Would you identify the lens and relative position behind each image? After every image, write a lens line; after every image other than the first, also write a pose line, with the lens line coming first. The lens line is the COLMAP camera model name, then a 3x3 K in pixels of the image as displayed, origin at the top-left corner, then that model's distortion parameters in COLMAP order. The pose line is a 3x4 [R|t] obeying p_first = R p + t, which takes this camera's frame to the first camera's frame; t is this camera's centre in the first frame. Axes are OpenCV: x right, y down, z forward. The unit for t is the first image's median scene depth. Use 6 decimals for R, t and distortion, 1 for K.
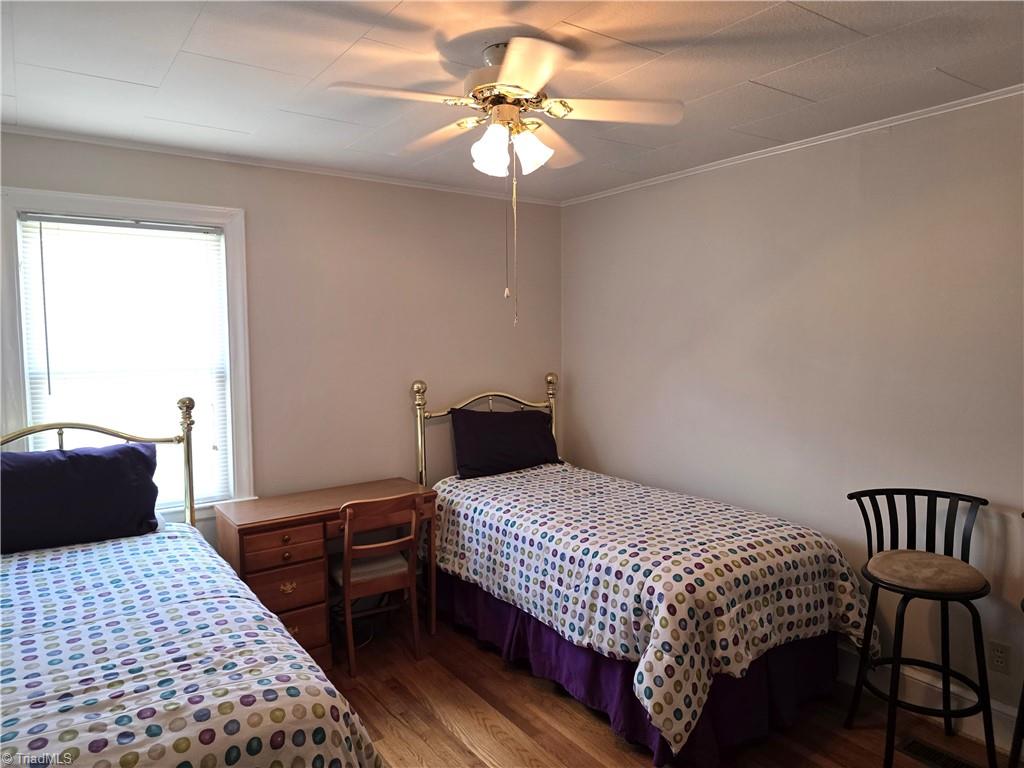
lens RADIAL K [[687.6, 0, 520.0], [0, 687.6, 374.8], [0, 0, 1]] dist [0.049747, -0.031947]
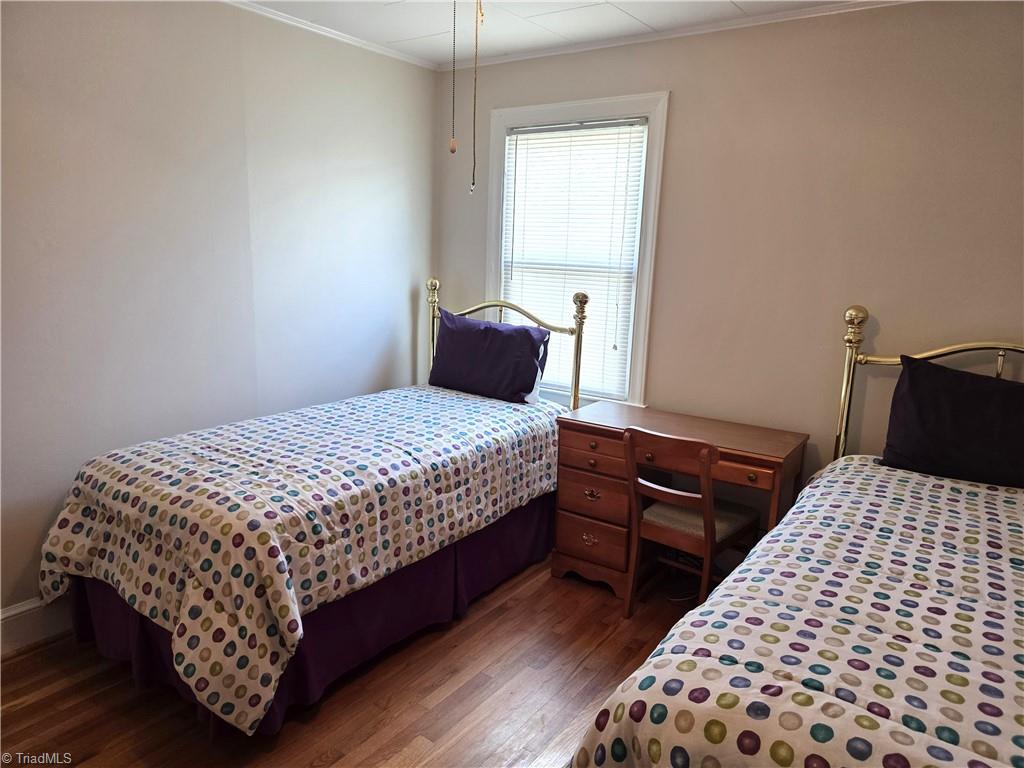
lens RADIAL K [[687.6, 0, 517.2], [0, 687.6, 387.4], [0, 0, 1]] dist [0.049747, -0.031947]
pose [[0.345866, 0.206027, -0.915385, 0.517379], [-0.098398, 0.978180, 0.182982, -0.009119], [0.933110, 0.026785, 0.358591, 0.588610]]
